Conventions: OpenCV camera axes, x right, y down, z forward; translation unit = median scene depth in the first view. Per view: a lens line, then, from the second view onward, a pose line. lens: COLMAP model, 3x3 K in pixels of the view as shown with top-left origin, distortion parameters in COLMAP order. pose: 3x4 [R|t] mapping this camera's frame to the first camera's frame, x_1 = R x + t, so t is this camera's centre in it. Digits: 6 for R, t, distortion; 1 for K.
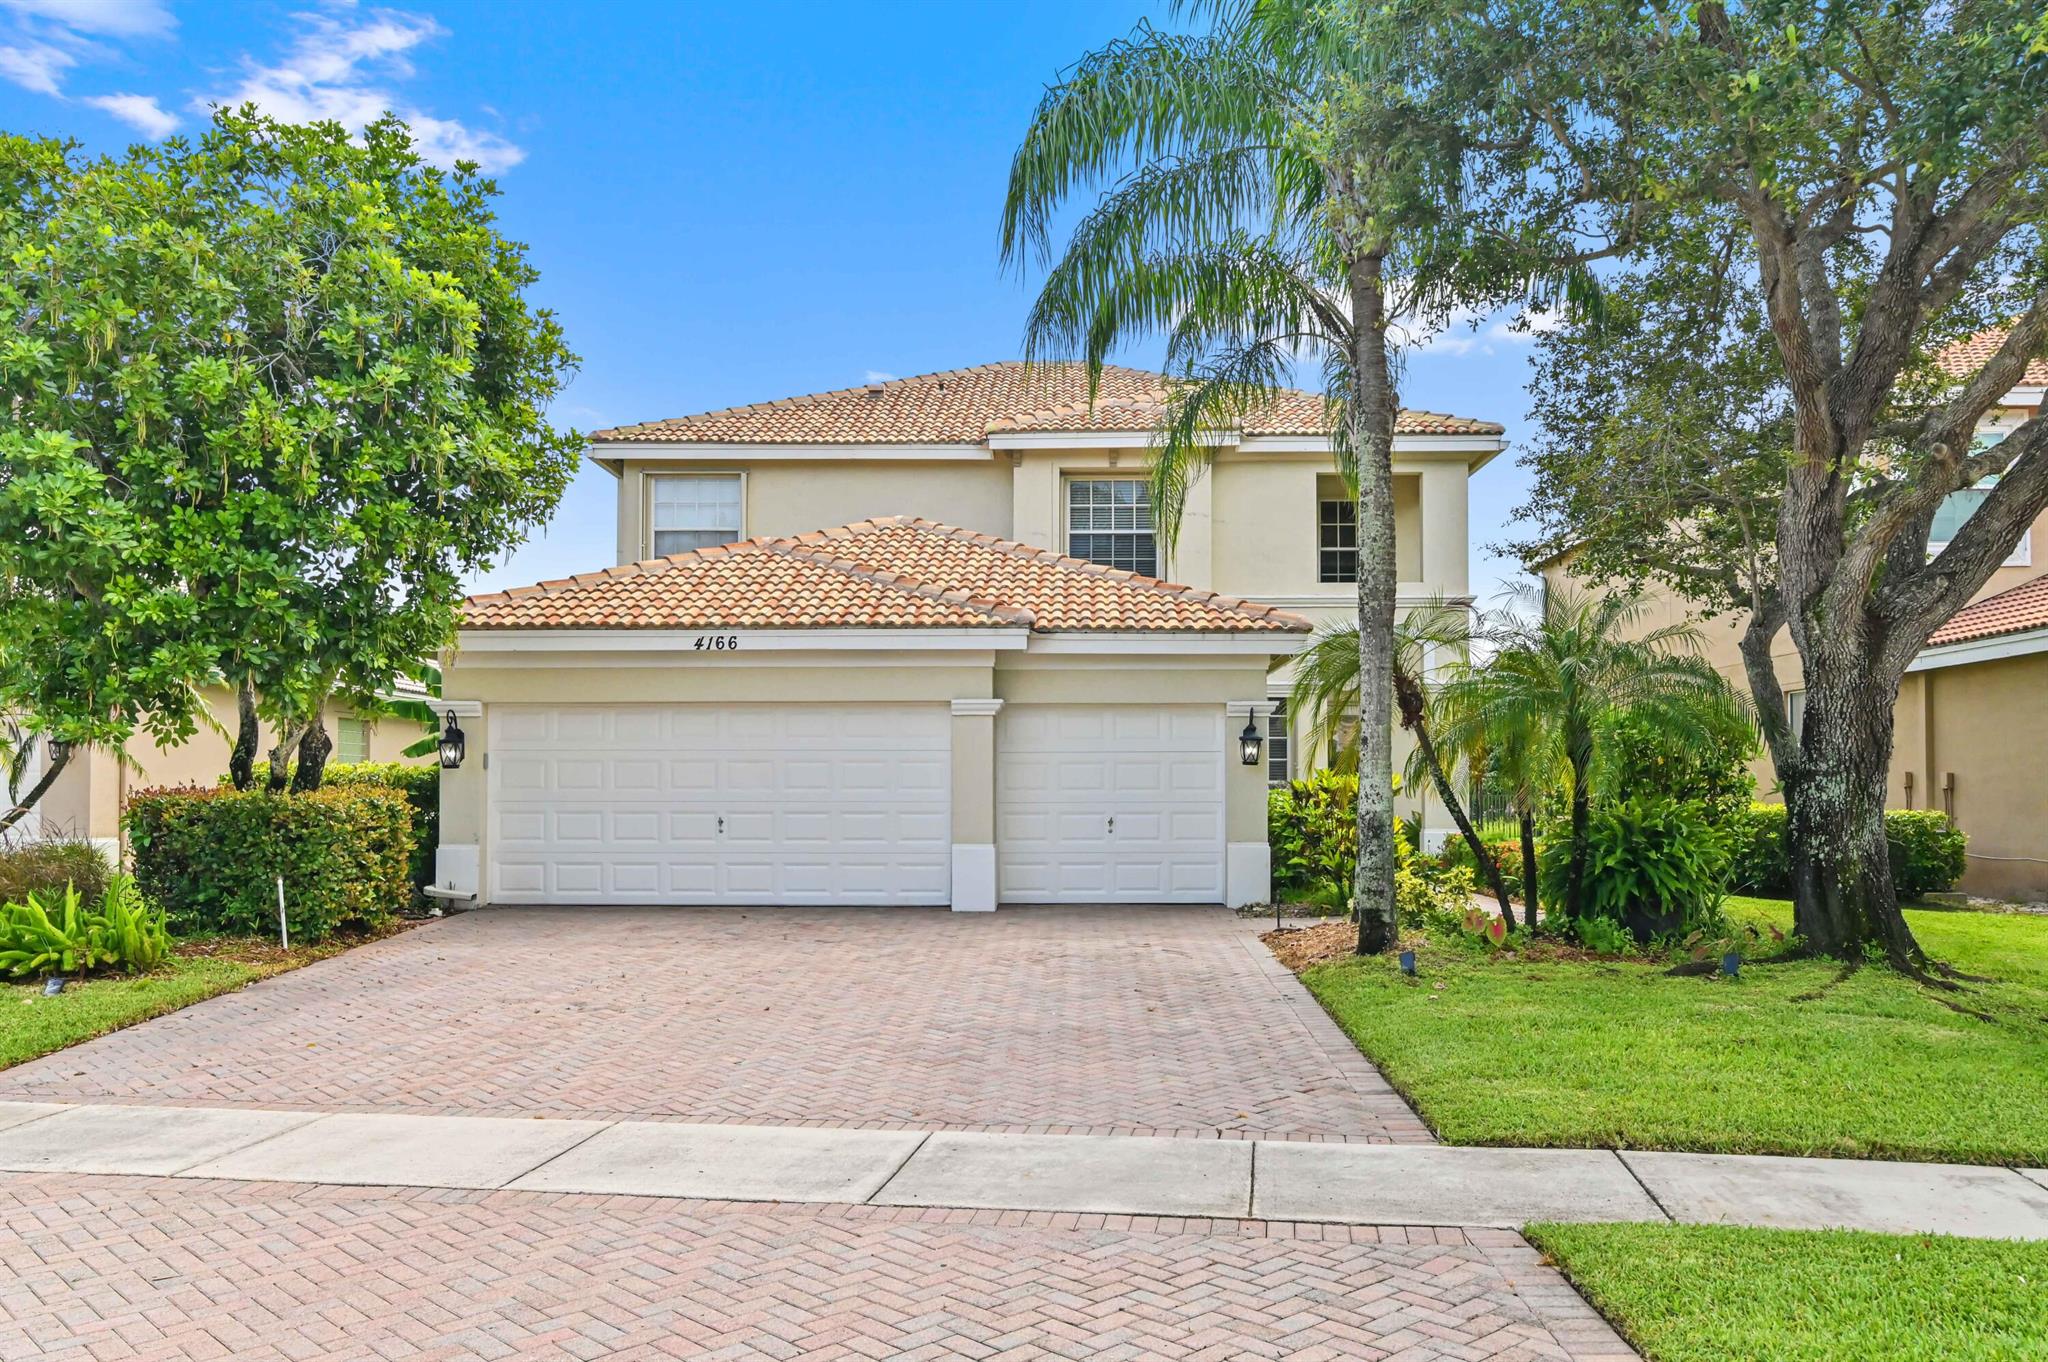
lens RADIAL K [[1562.3, 0, 1028.7], [0, 1562.3, 687.7], [0, 0, 1]] dist [0.001326, -0.001255]
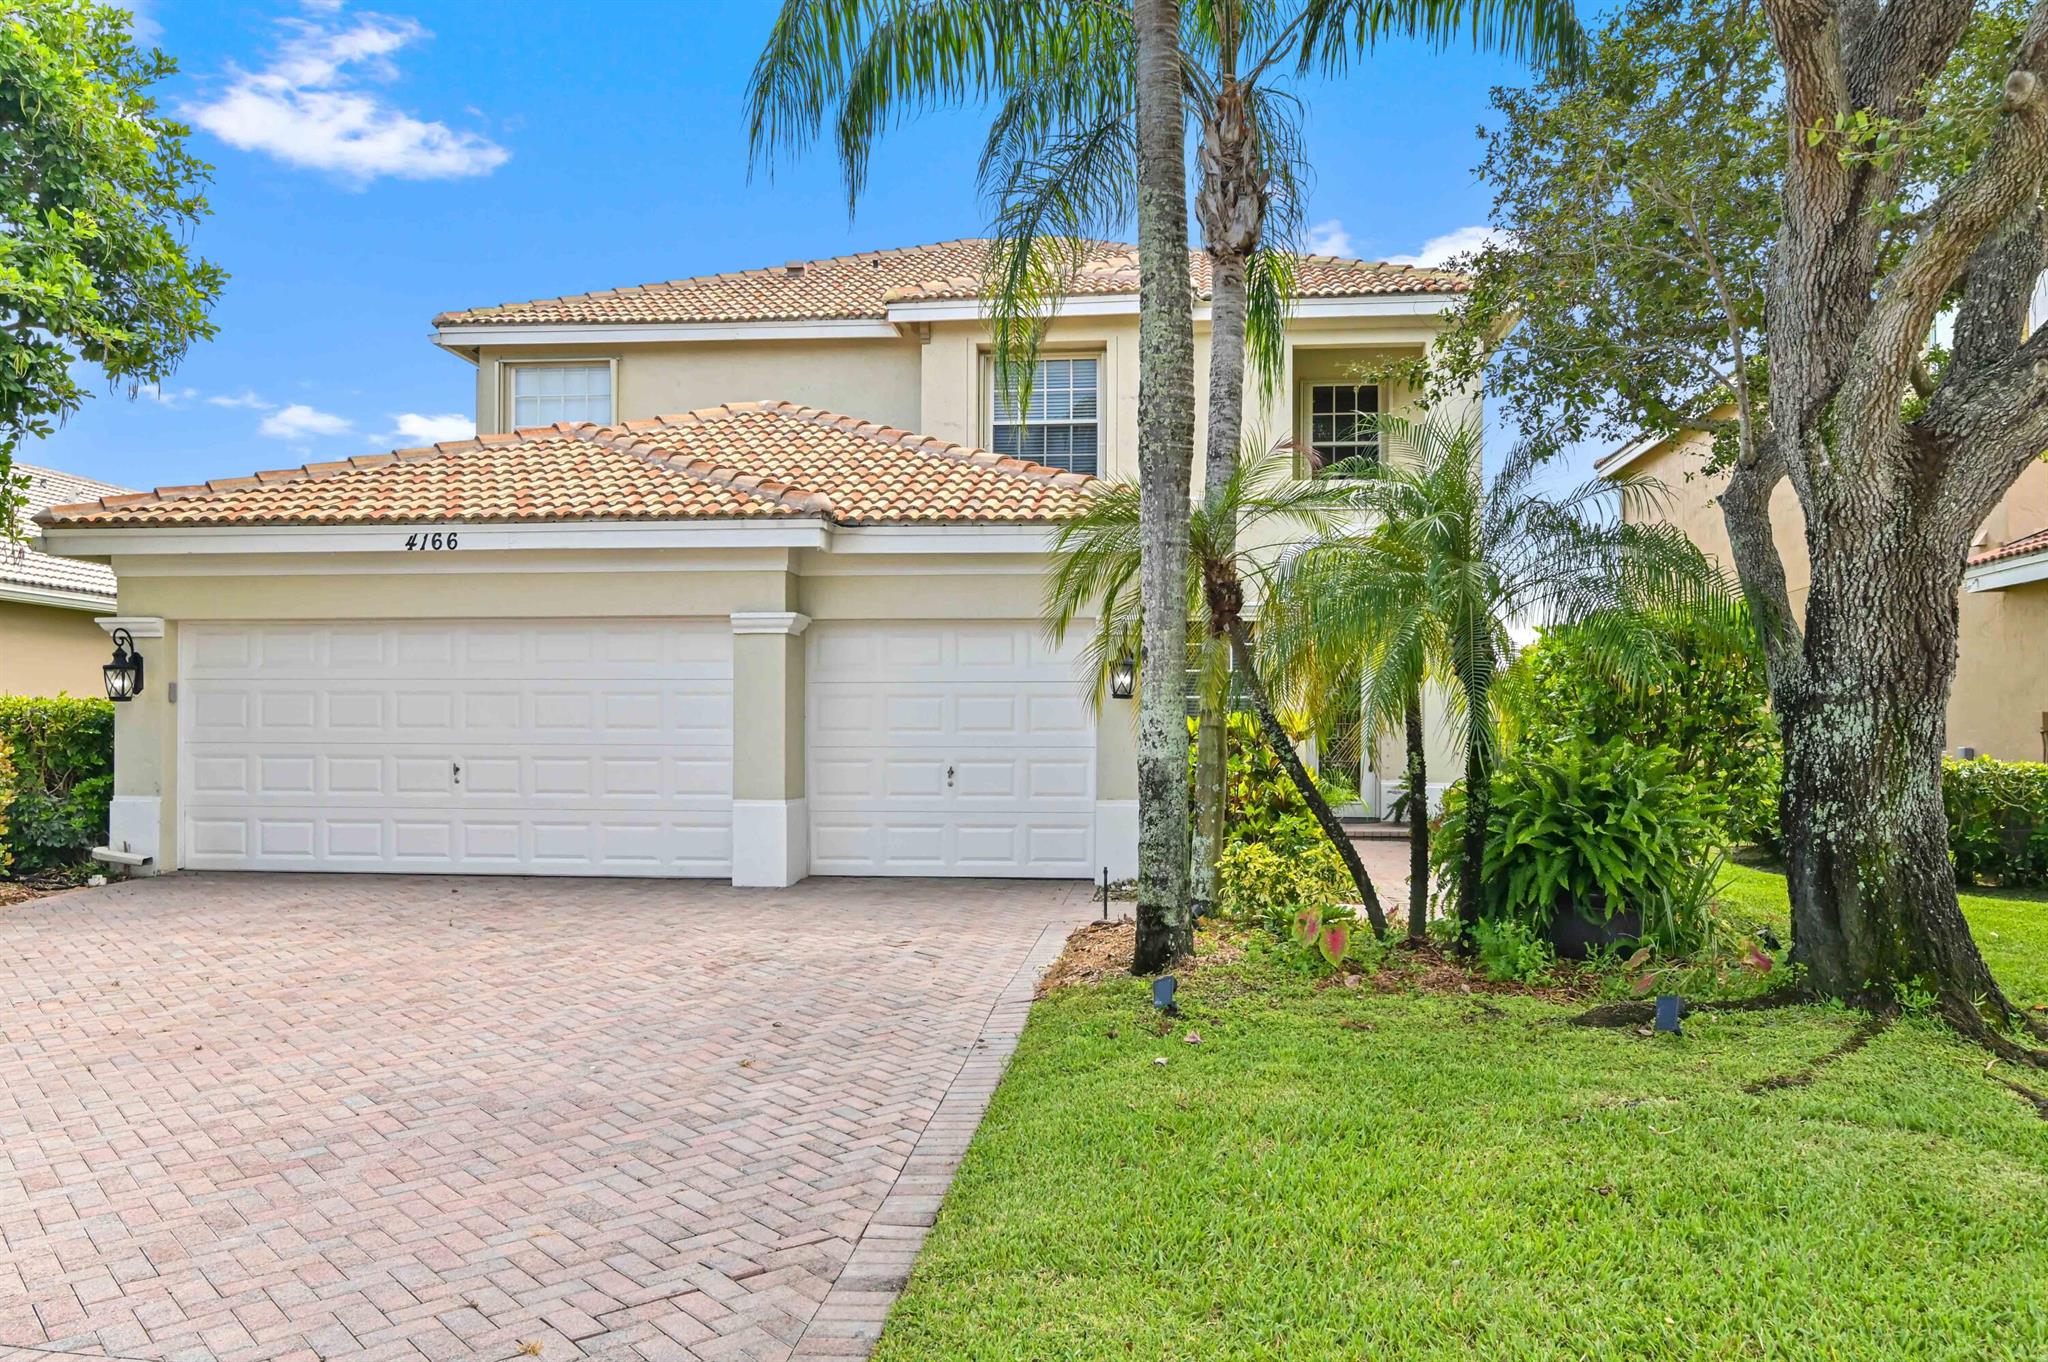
lens RADIAL K [[1562.3, 0, 1019.2], [0, 1562.3, 676.6], [0, 0, 1]] dist [0.001326, -0.001255]
pose [[0.995919, -0.000153, -0.090256, 0.218683], [0.002502, 0.999661, 0.025913, 0.025973], [0.090222, -0.026033, 0.995581, 0.325785]]
